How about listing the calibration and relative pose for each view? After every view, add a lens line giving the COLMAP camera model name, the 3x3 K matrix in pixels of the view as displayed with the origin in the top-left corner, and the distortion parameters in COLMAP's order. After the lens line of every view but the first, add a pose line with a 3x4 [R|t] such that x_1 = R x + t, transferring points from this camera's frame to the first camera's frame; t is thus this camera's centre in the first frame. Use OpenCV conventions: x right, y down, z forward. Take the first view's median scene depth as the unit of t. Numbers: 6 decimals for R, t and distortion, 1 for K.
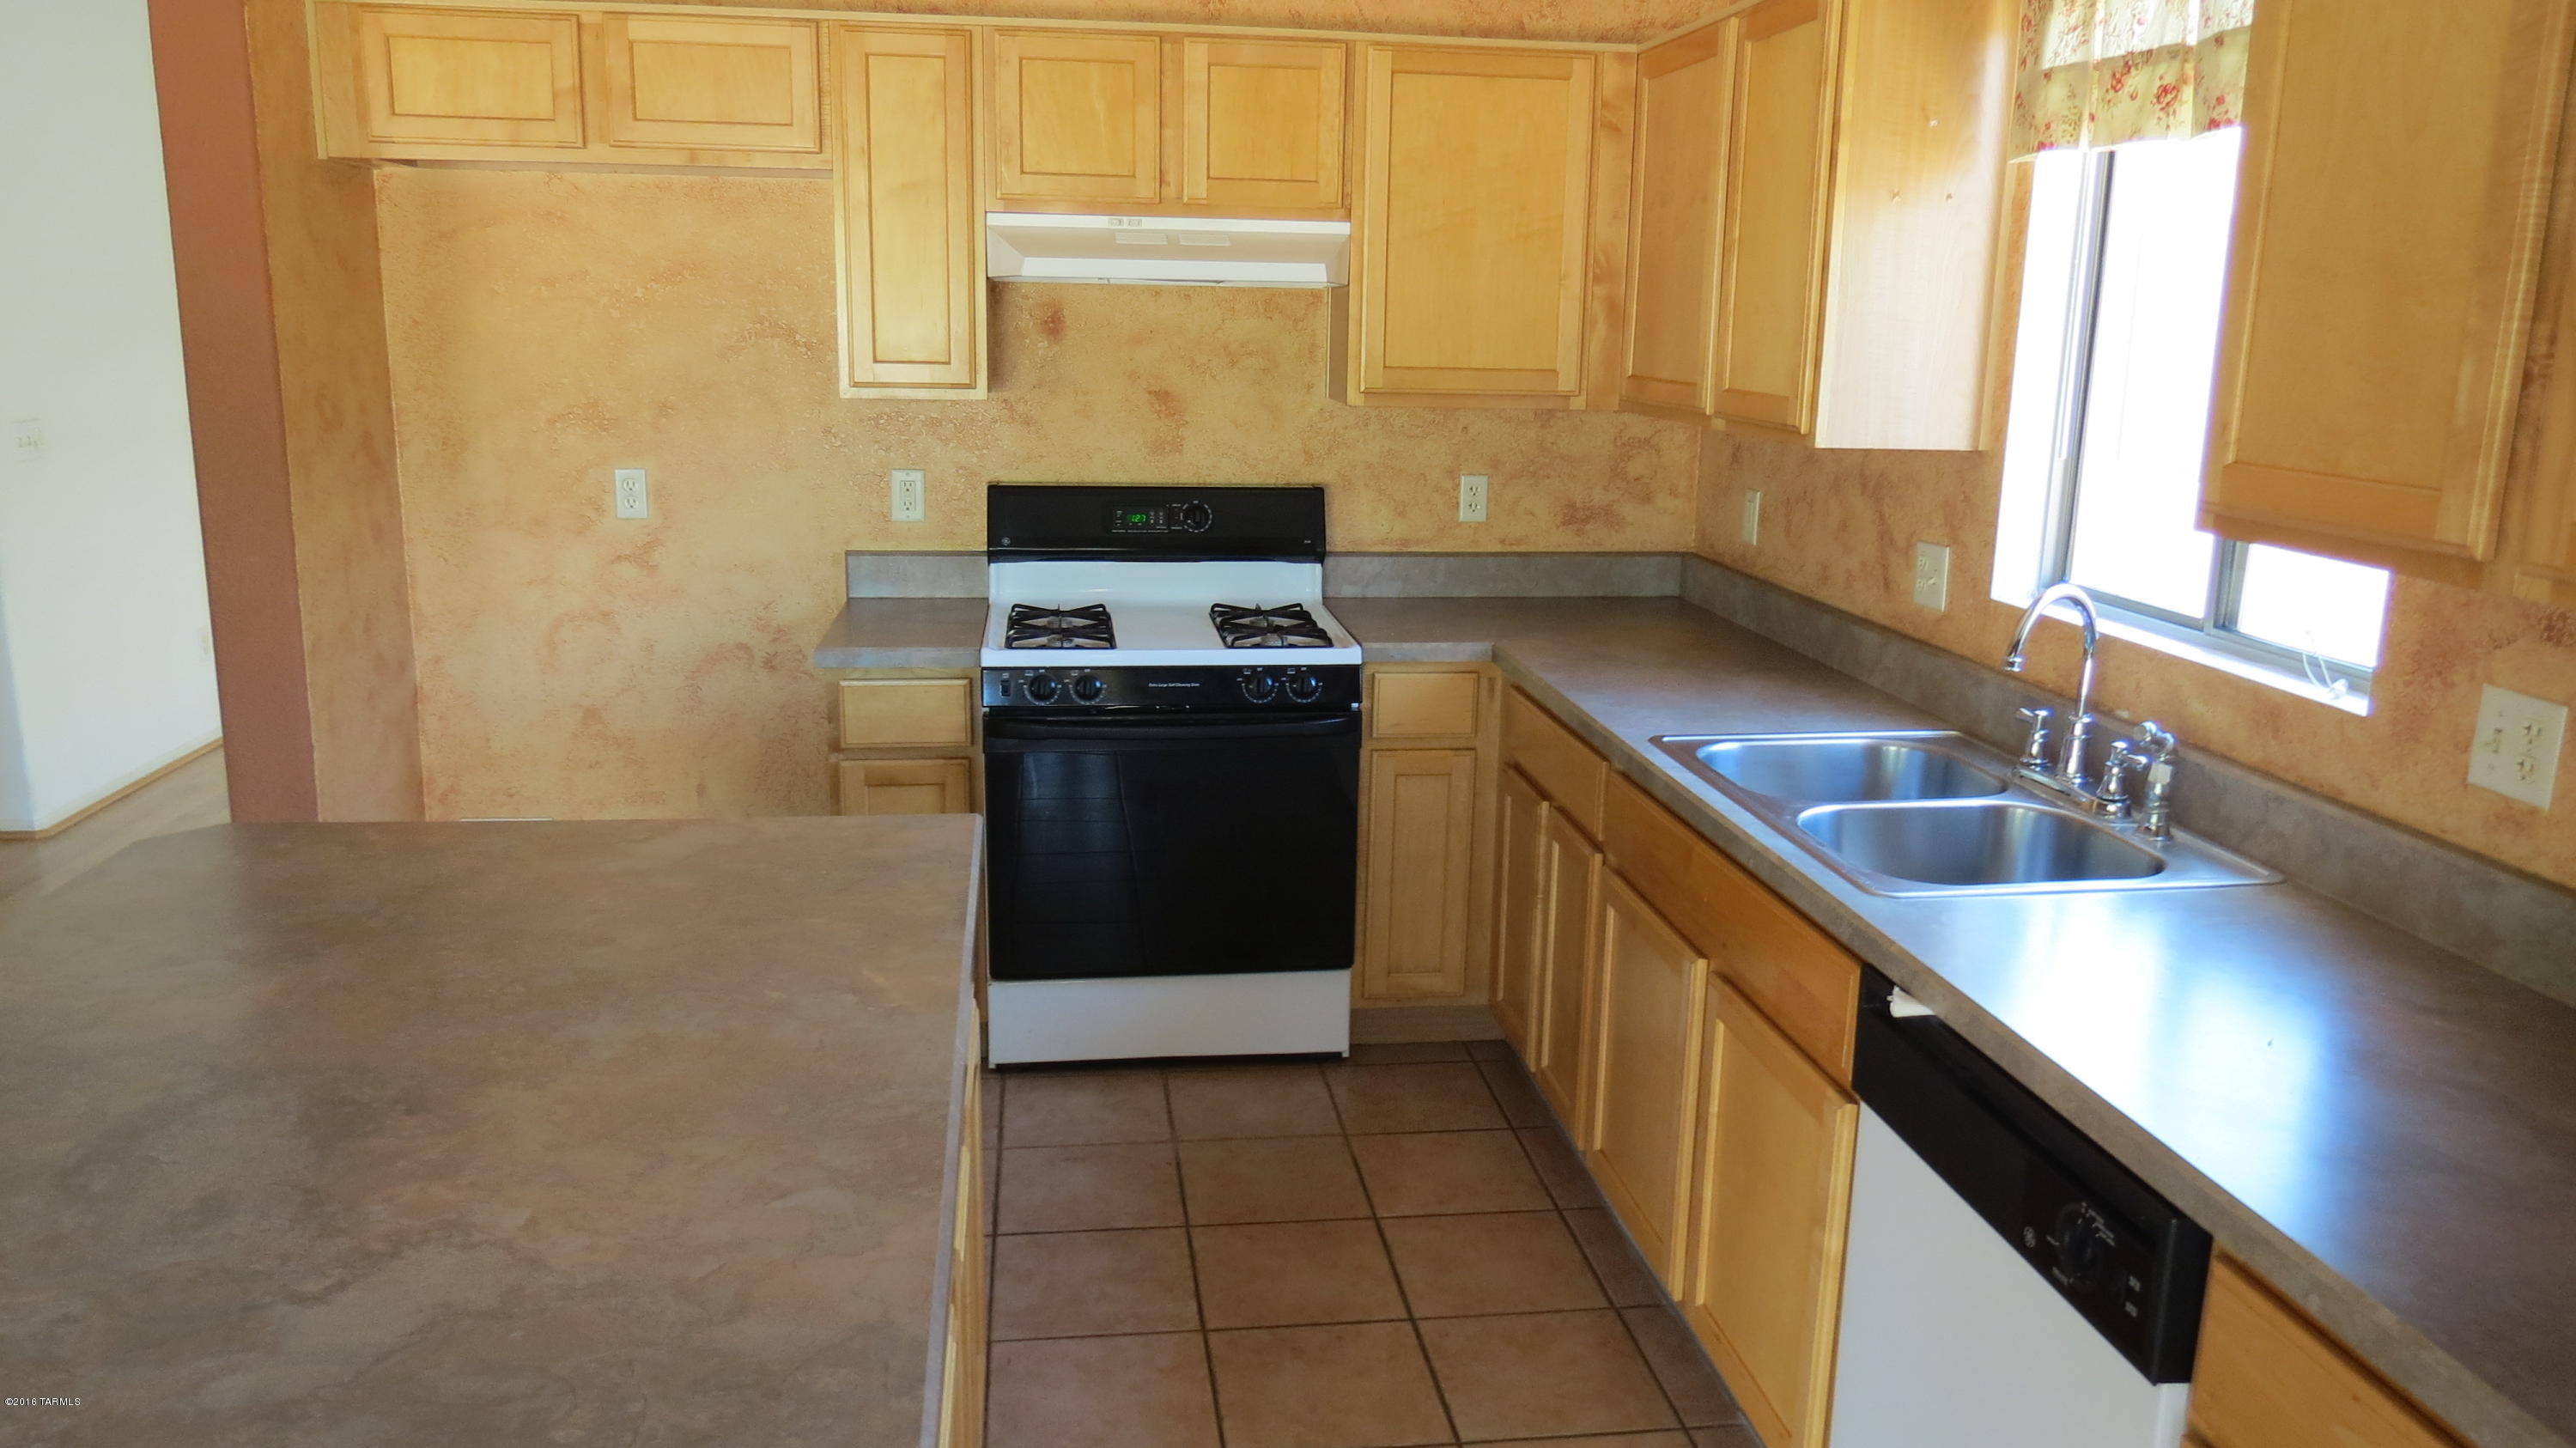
lens RADIAL K [[1830.3, 0, 1291.0], [0, 1830.3, 717.2], [0, 0, 1]] dist [-0.027459, 0.006422]
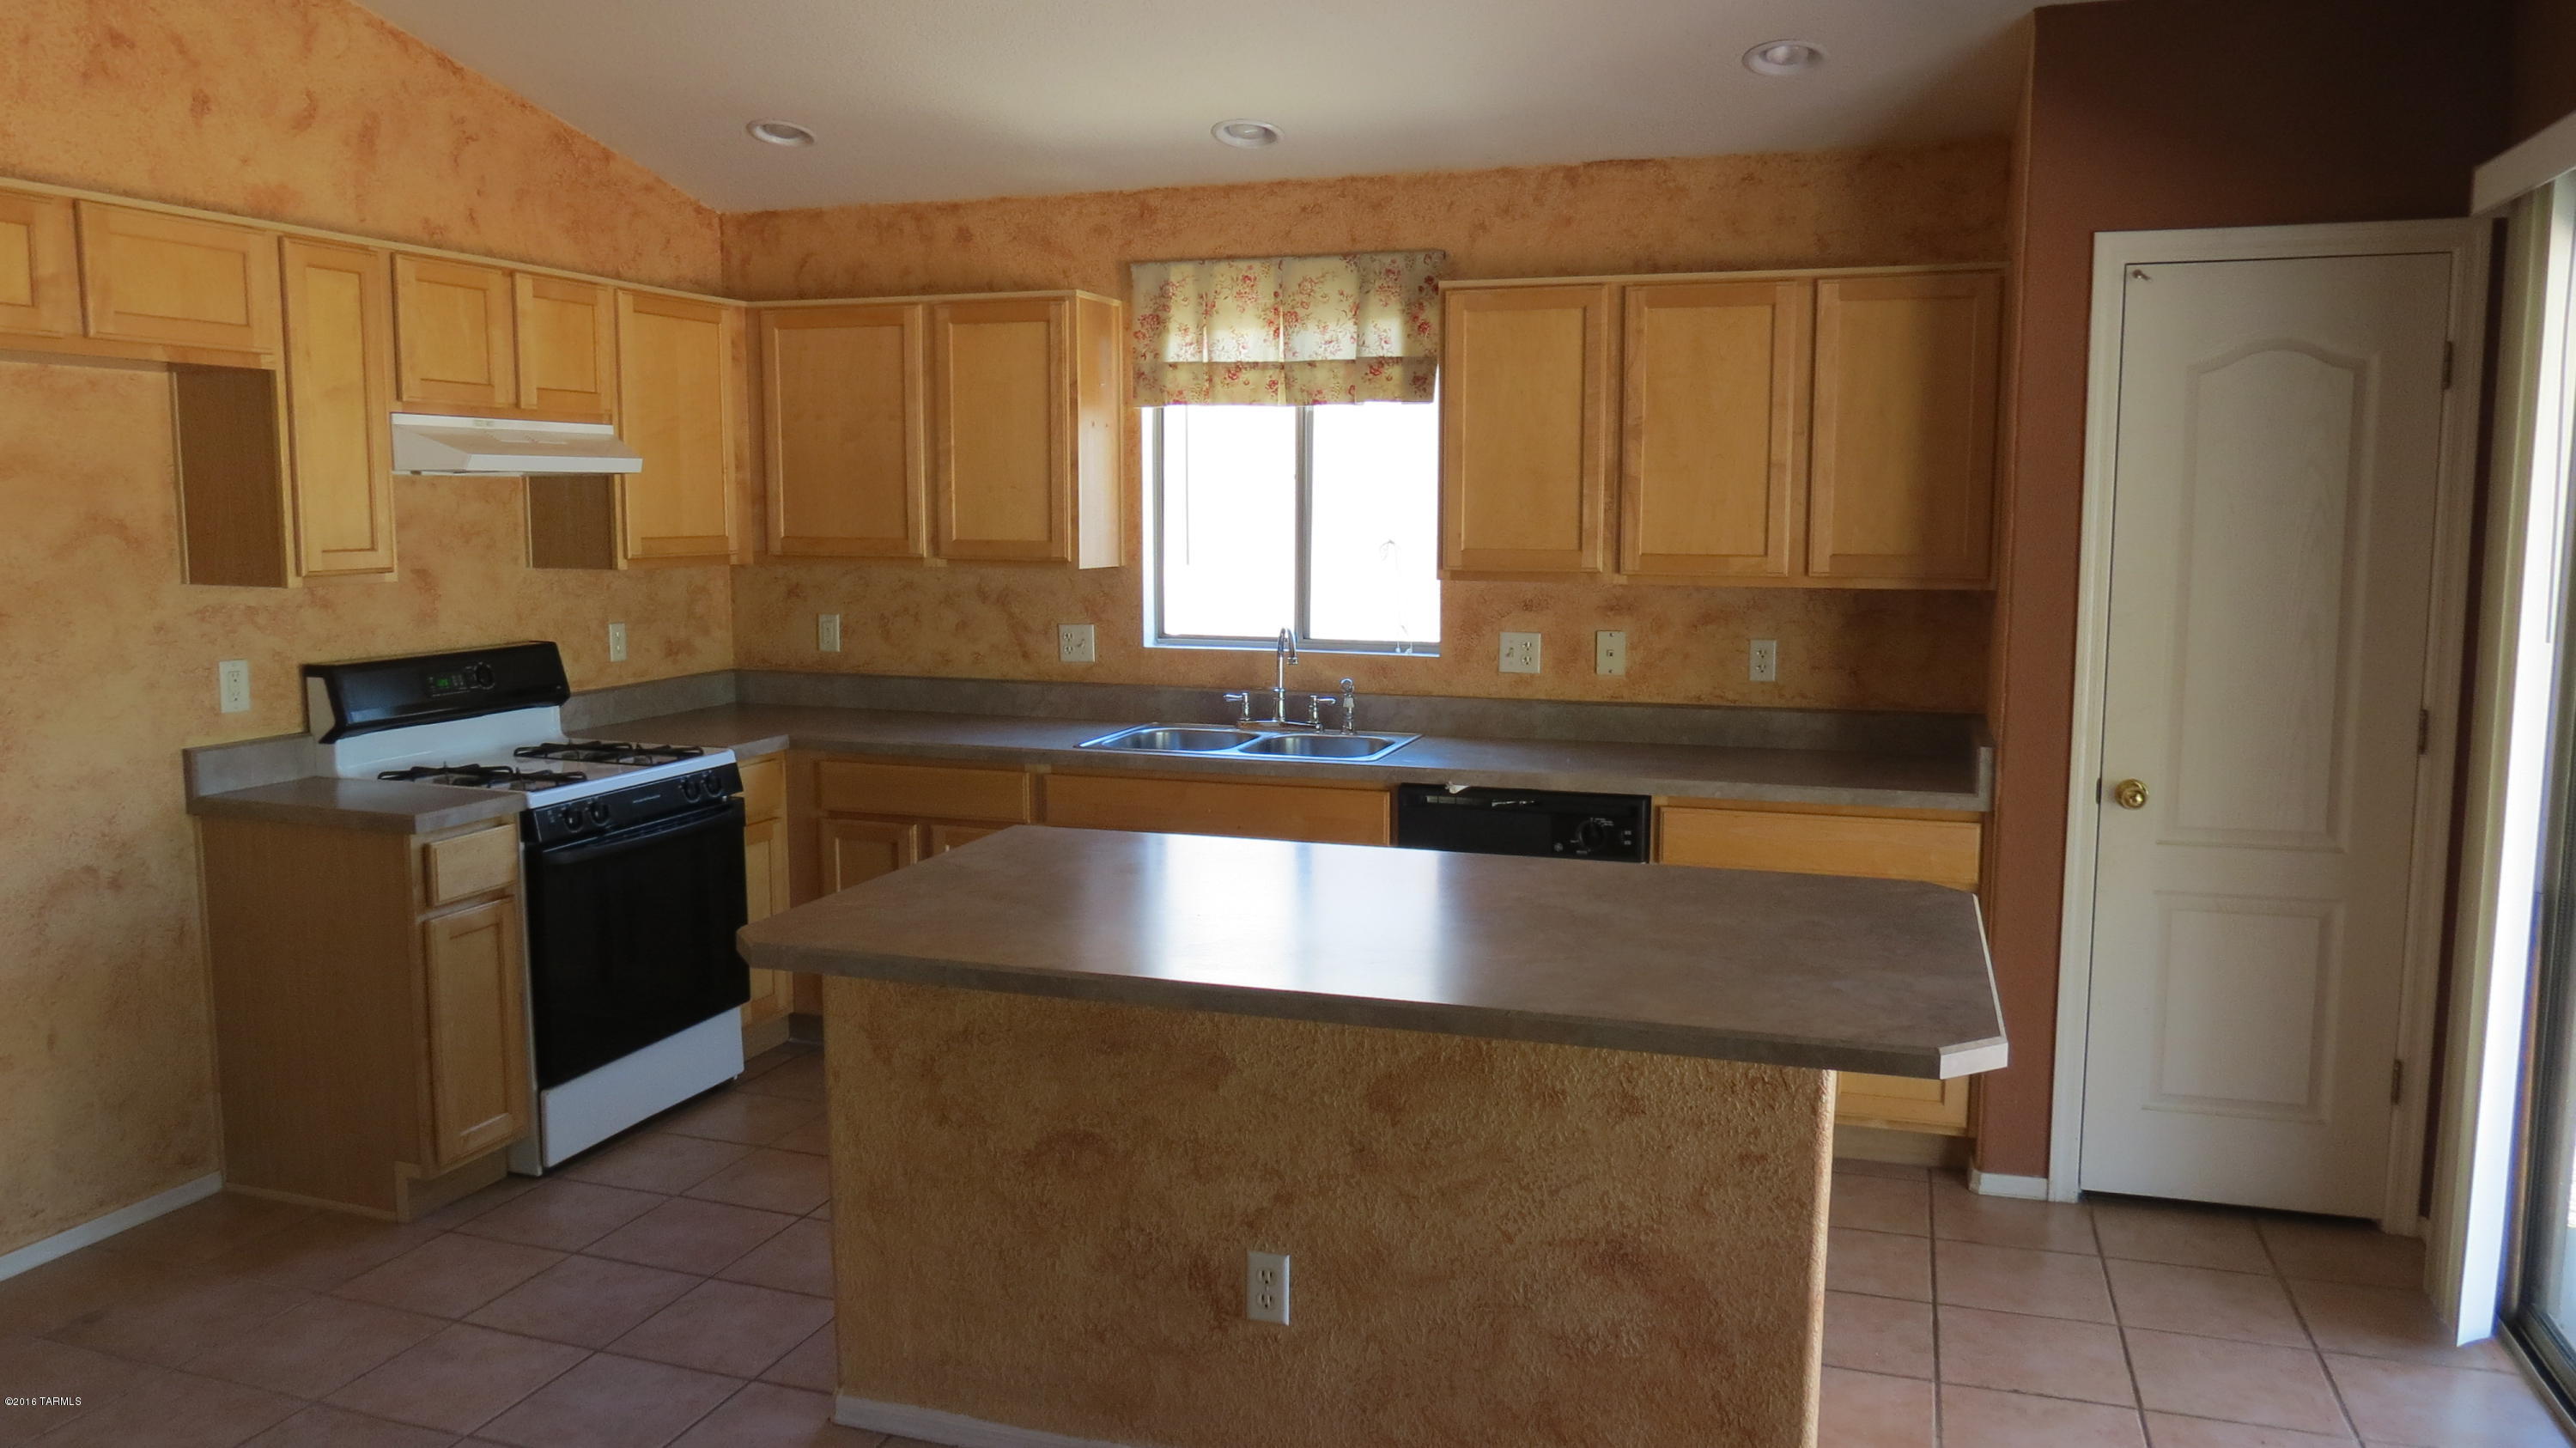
lens RADIAL K [[1830.3, 0, 1291.4], [0, 1830.3, 715.8], [0, 0, 1]] dist [-0.027459, 0.006422]
pose [[0.445352, -0.125478, 0.886520, -0.883431], [0.200052, 0.979045, 0.038076, -0.030016], [-0.872720, 0.160393, 0.461122, 0.048275]]
